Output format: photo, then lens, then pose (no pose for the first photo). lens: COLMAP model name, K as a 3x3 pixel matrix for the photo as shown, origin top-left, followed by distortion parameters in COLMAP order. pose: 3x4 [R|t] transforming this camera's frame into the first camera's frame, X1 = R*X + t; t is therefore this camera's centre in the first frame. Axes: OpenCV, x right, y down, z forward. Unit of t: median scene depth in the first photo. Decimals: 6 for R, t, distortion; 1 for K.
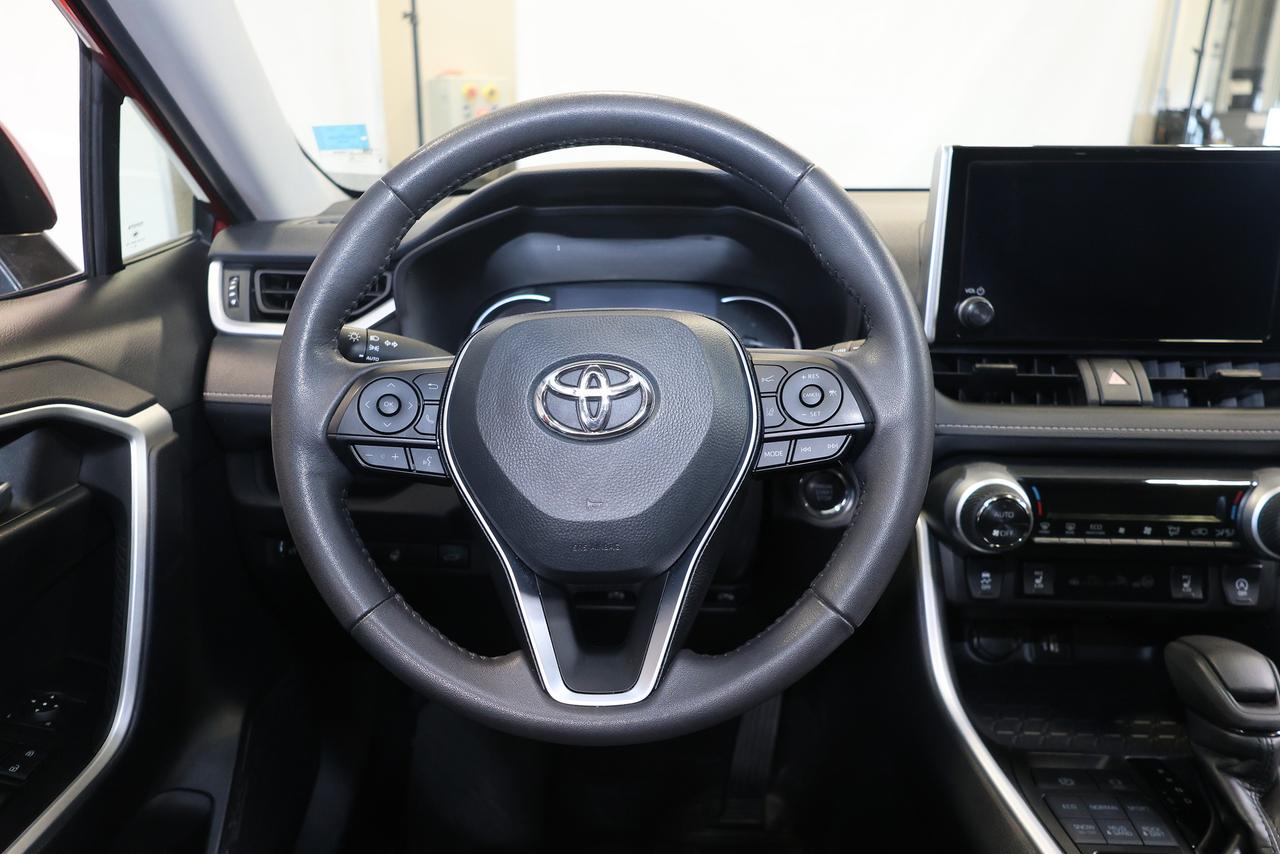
lens RADIAL K [[927.5, 0, 648.4], [0, 927.5, 427.5], [0, 0, 1]] dist [0.025622, -0.003377]
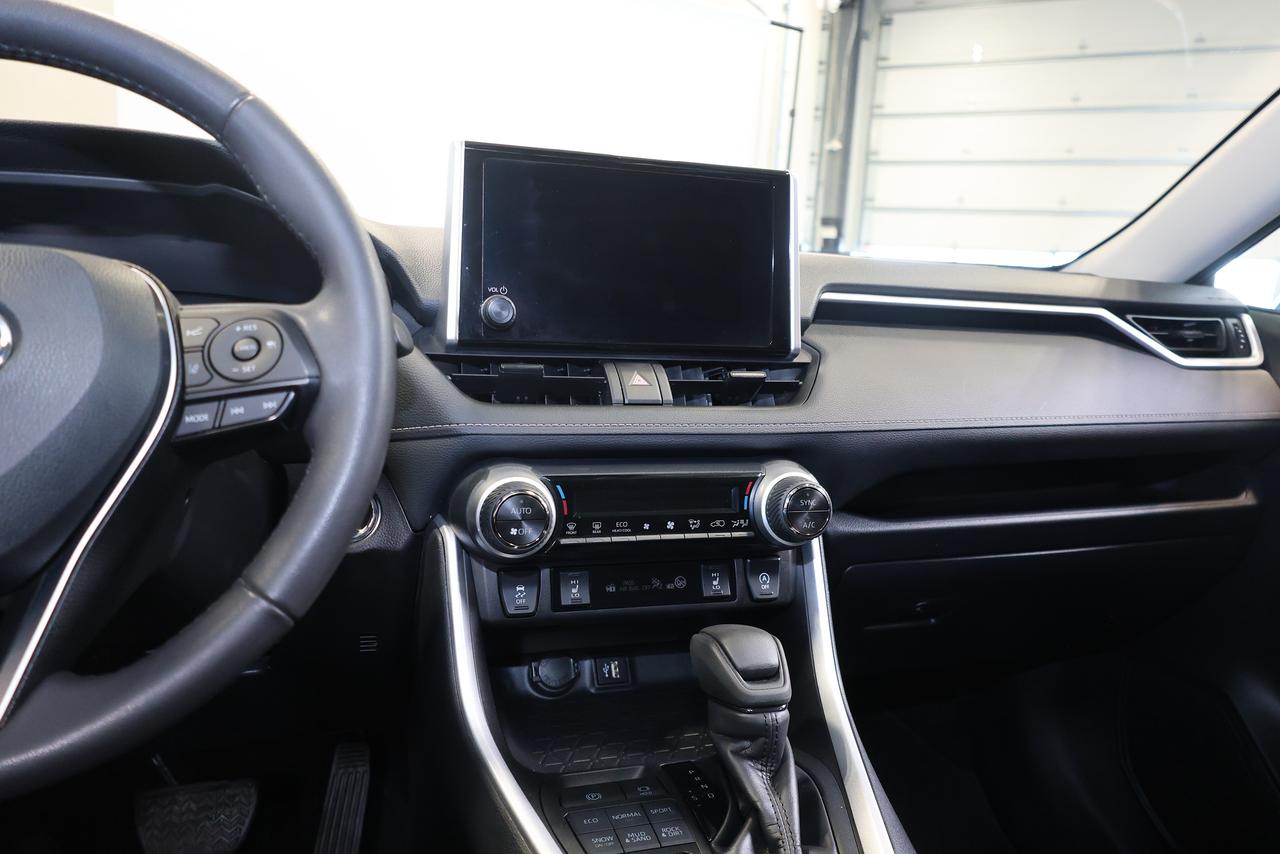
lens RADIAL K [[927.5, 0, 647.7], [0, 927.5, 422.8], [0, 0, 1]] dist [0.025622, -0.003377]
pose [[0.941906, -0.011495, 0.335679, 0.182158], [0.056035, 0.990785, -0.123305, 0.122716], [-0.331168, 0.134952, 0.933871, 0.073554]]
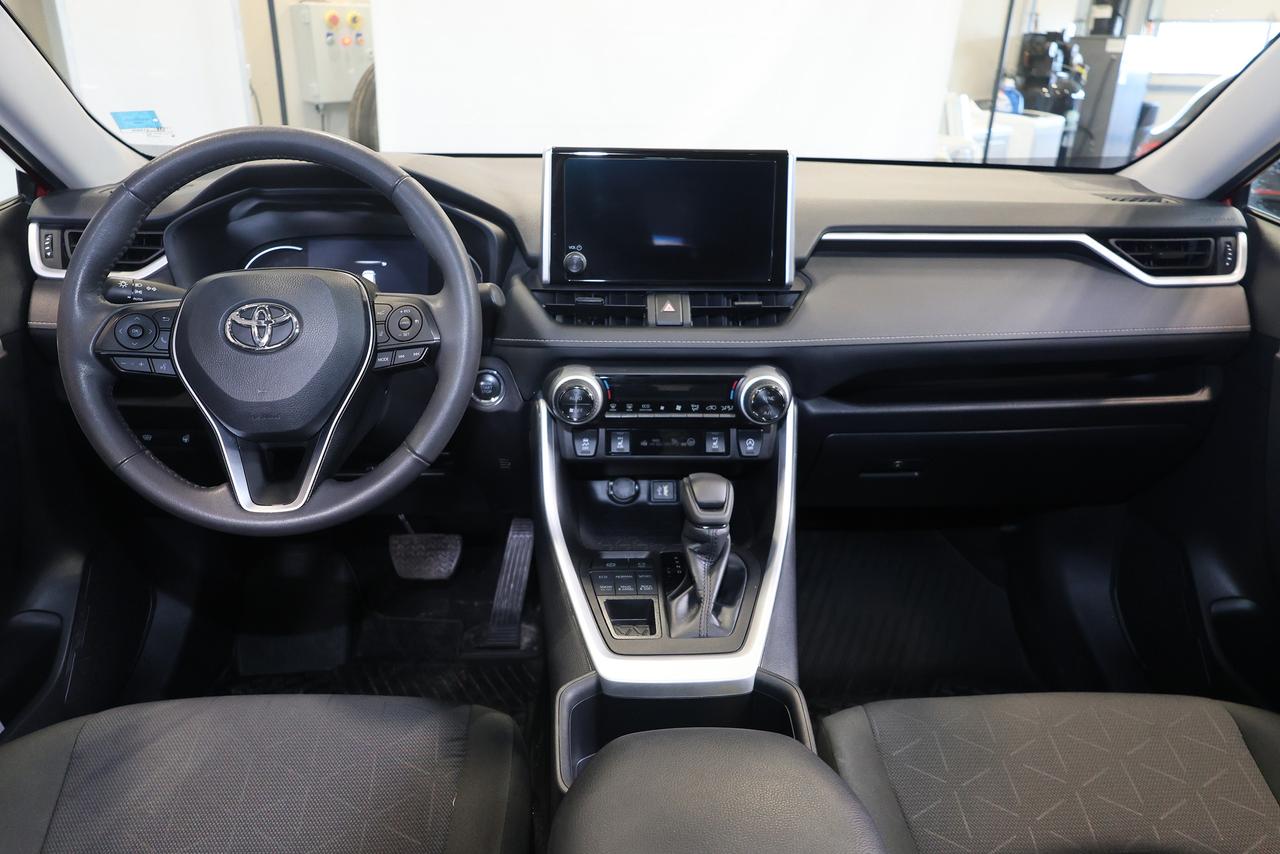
lens RADIAL K [[927.5, 0, 643.0], [0, 927.5, 426.3], [0, 0, 1]] dist [0.025622, -0.003377]
pose [[0.997002, -0.018921, 0.075032, 0.361298], [0.012200, 0.995953, 0.089043, 0.004310], [-0.076414, -0.087860, 0.993198, -0.513831]]
